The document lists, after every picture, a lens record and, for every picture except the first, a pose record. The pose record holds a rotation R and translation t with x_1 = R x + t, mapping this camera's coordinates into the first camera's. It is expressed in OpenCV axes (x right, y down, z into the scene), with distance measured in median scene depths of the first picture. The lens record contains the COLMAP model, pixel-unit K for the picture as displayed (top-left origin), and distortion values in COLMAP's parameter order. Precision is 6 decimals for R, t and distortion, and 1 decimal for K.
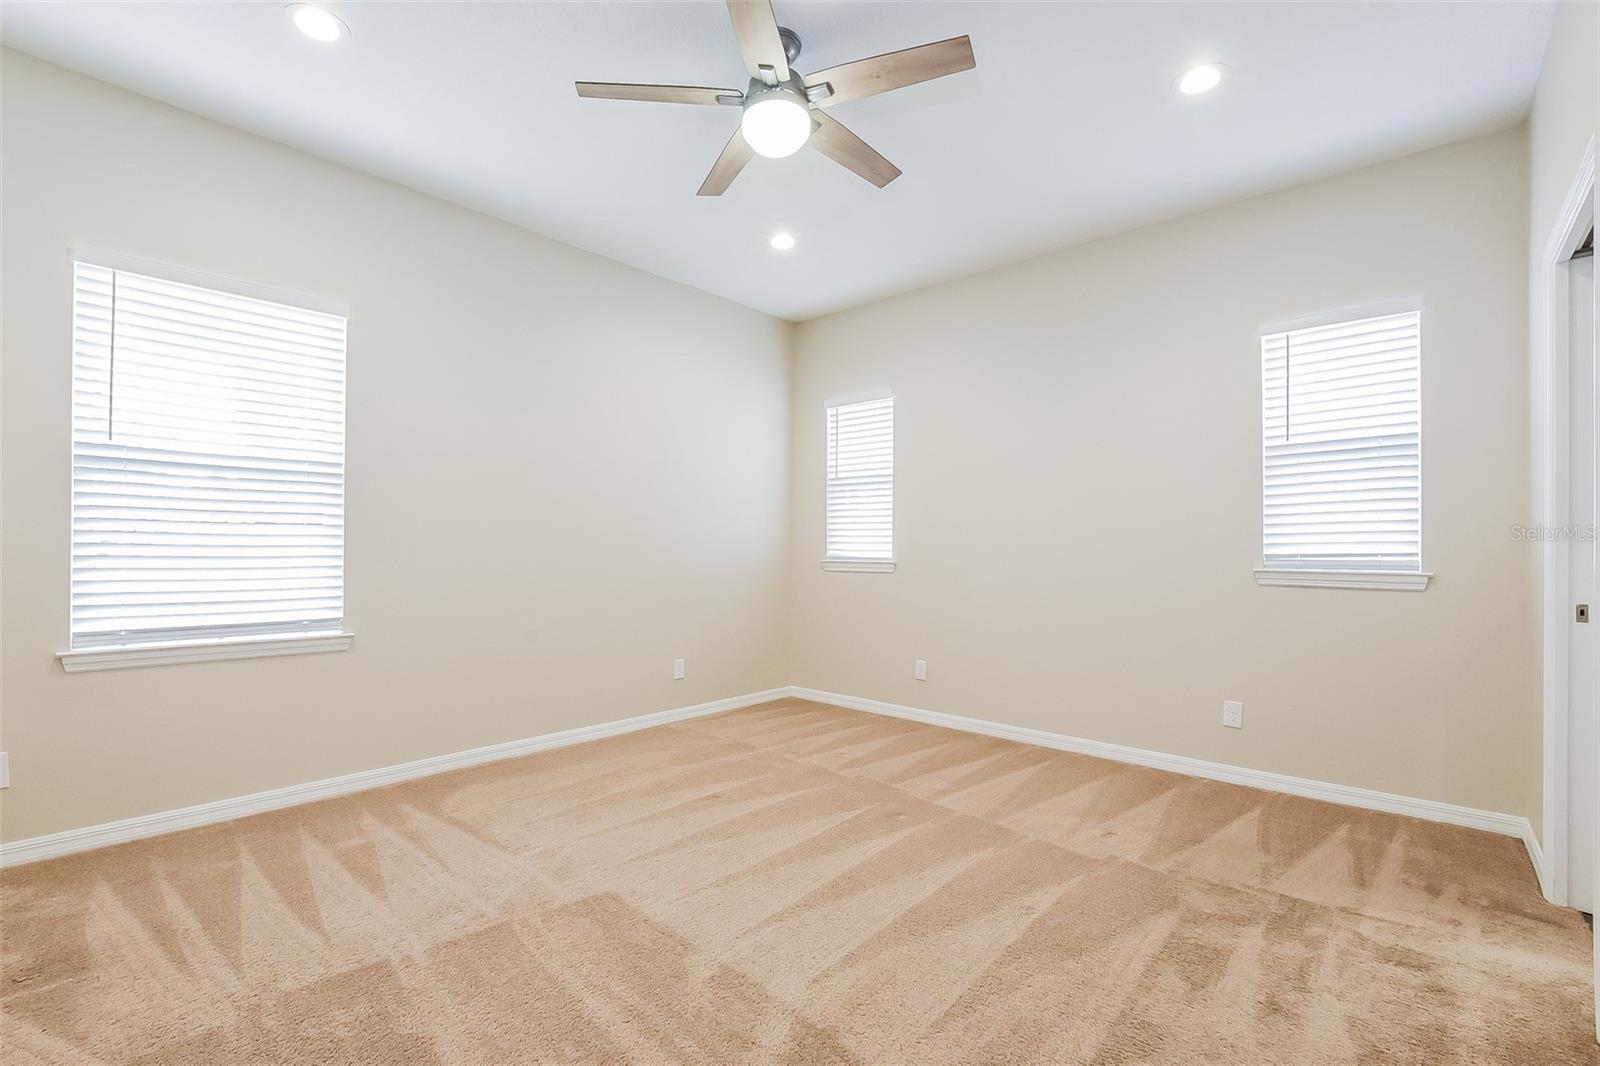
lens RADIAL K [[714.8, 0, 791.8], [0, 714.8, 545.7], [0, 0, 1]] dist [-0.022005, 0.000122]
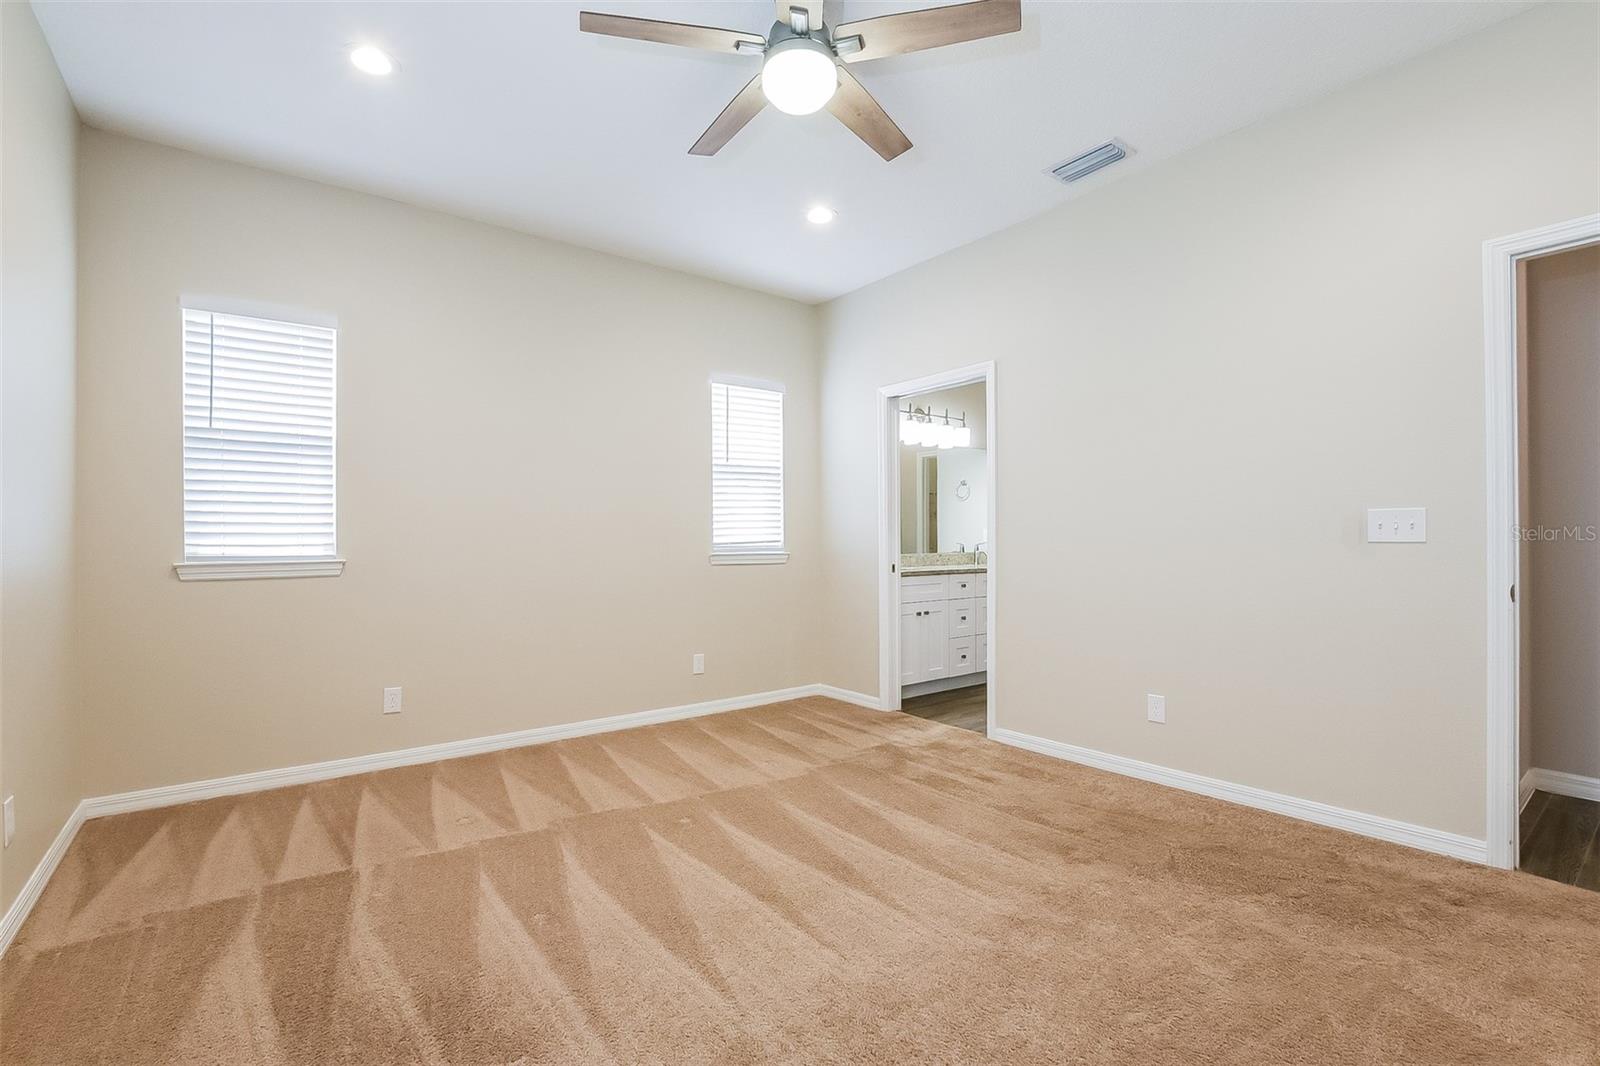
lens RADIAL K [[714.8, 0, 791.8], [0, 714.8, 545.7], [0, 0, 1]] dist [-0.022005, 0.000122]
pose [[0.177379, -0.015800, 0.984016, -0.703723], [0.001840, 0.999875, 0.015723, -0.003813], [-0.984141, -0.000978, 0.177385, 0.637789]]
